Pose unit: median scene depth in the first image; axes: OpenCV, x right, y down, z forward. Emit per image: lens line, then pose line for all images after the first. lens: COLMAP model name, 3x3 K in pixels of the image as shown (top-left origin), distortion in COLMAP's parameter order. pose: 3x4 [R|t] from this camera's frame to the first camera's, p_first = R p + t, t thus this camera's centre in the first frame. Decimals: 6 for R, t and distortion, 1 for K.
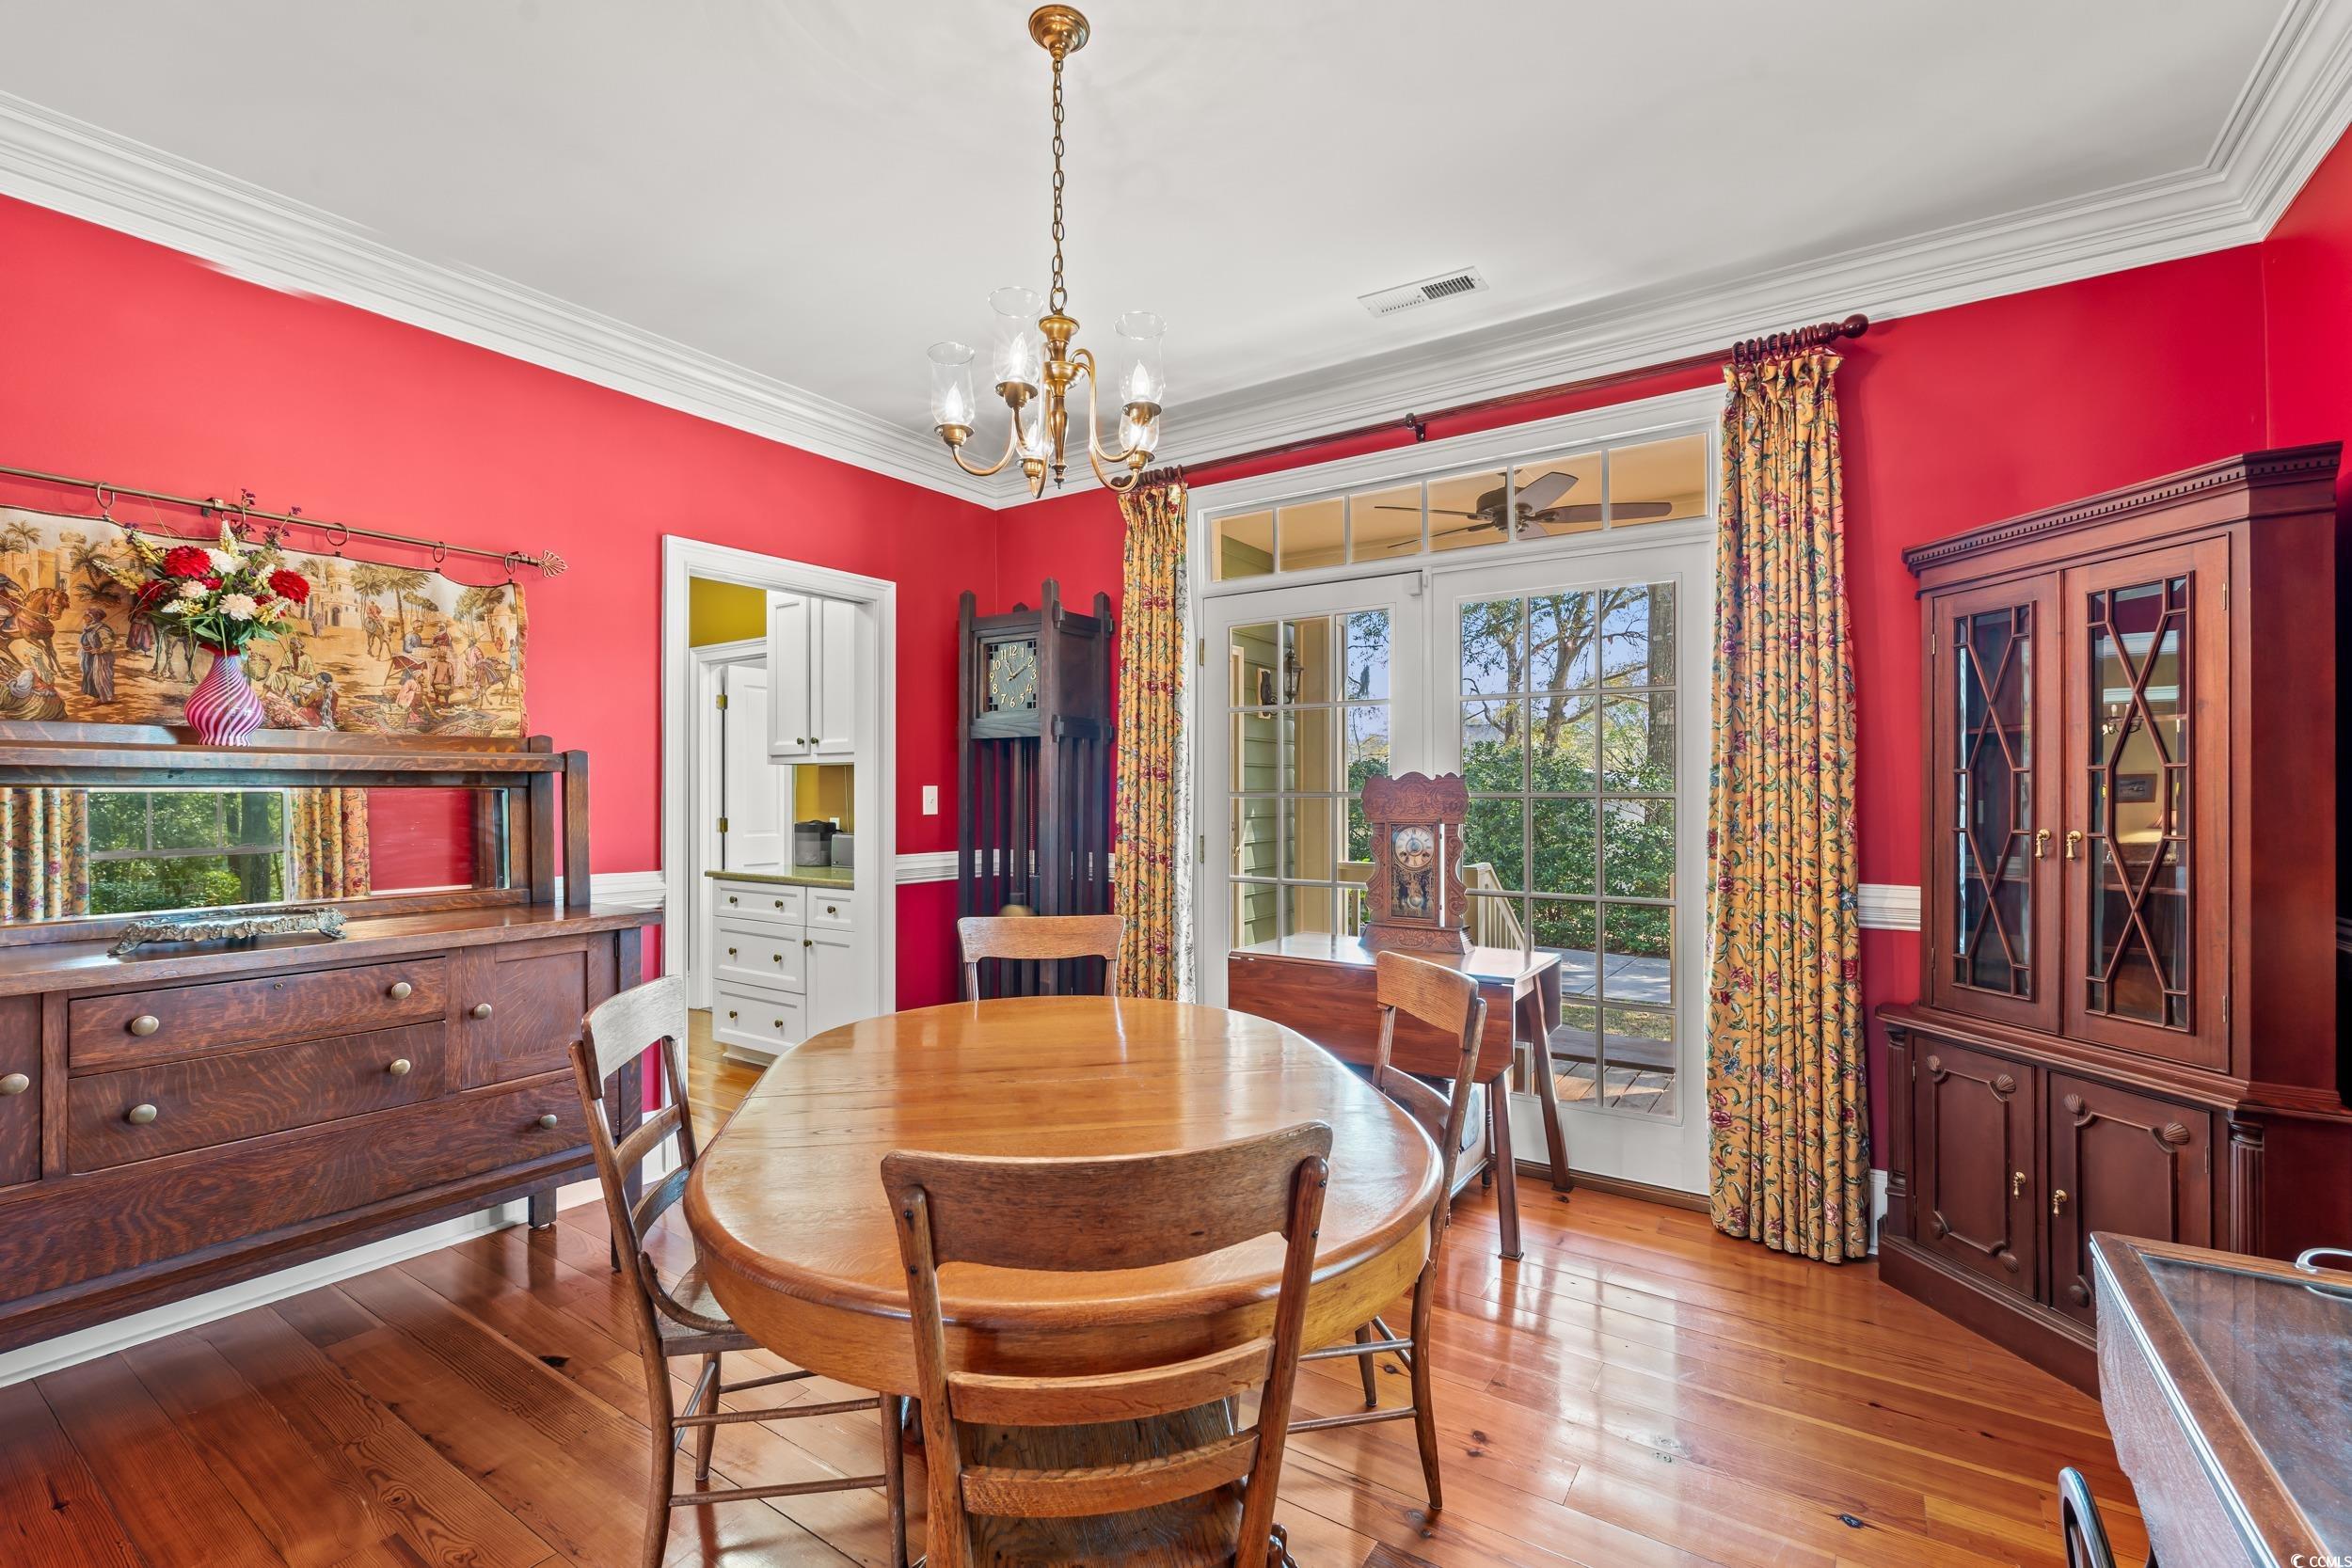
lens RADIAL K [[1031.4, 0, 1169.5], [0, 1031.4, 785.4], [0, 0, 1]] dist [0.002424, 0.000121]
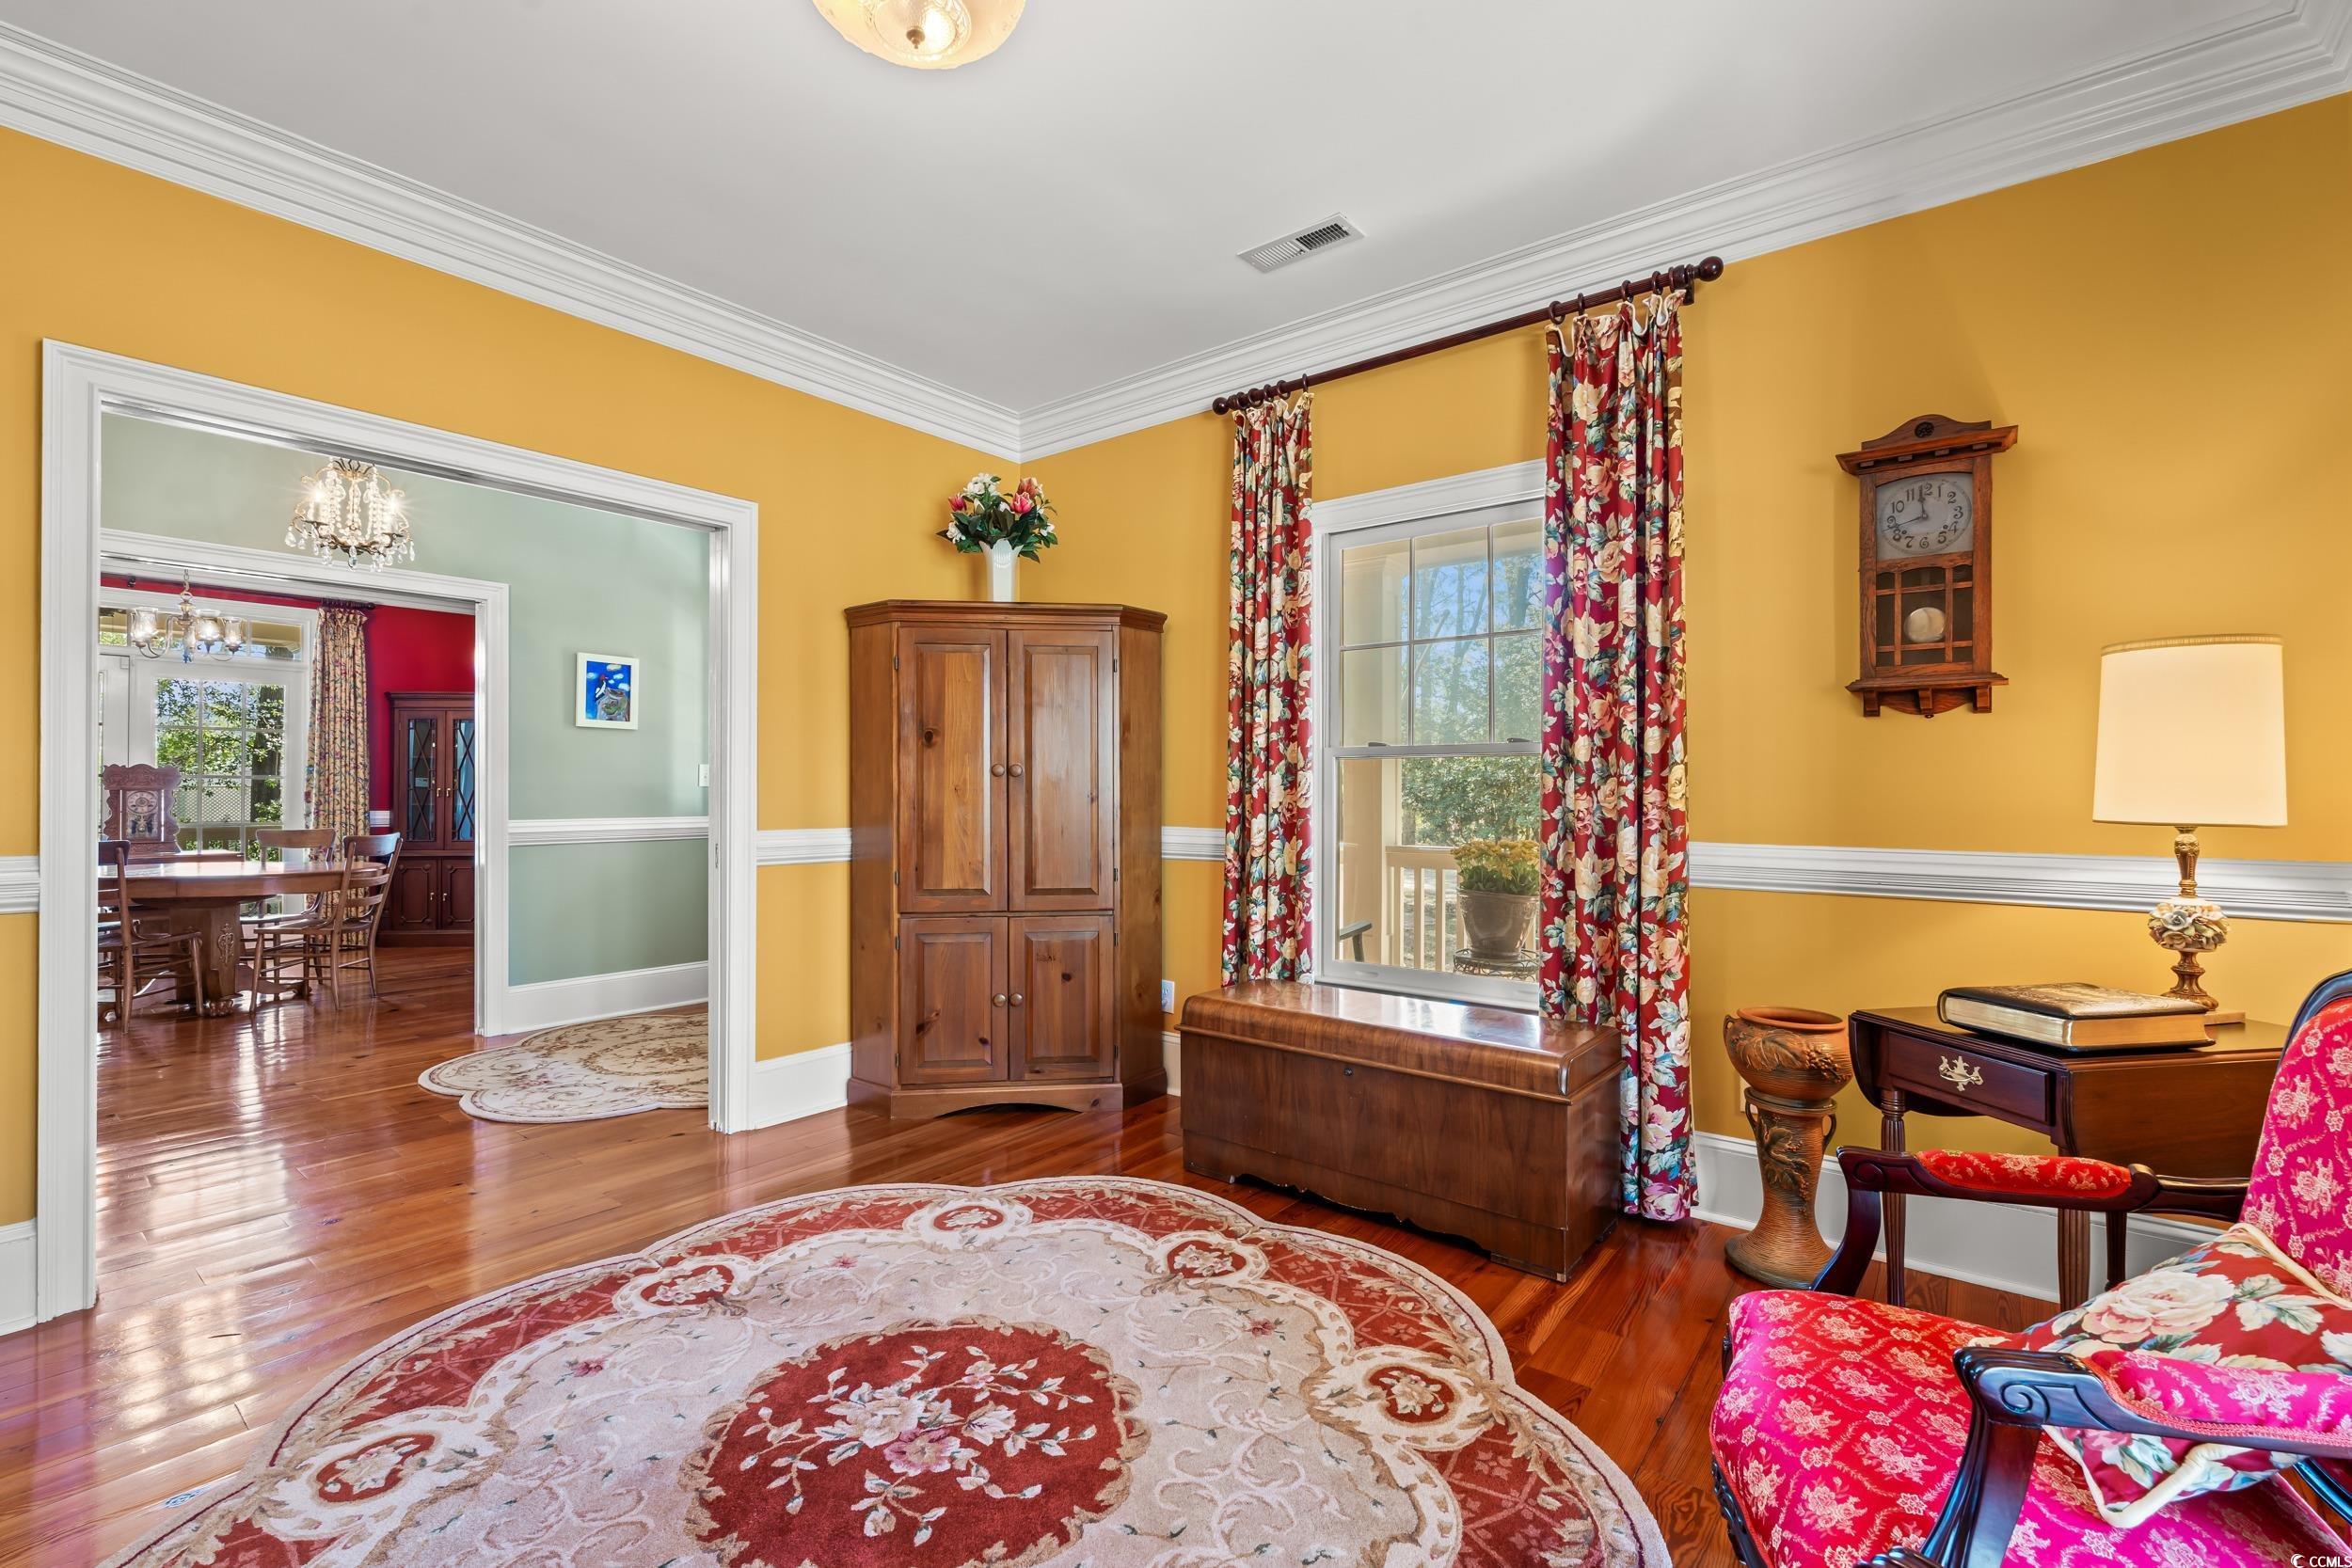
lens RADIAL K [[1031.4, 0, 1173.5], [0, 1031.4, 787.8], [0, 0, 1]] dist [0.002424, 0.000121]
pose [[0.082039, 0.006377, 0.996609, -1.817634], [-0.010216, 0.999932, -0.005557, 0.028855], [-0.996577, -0.009726, 0.082098, -1.300234]]
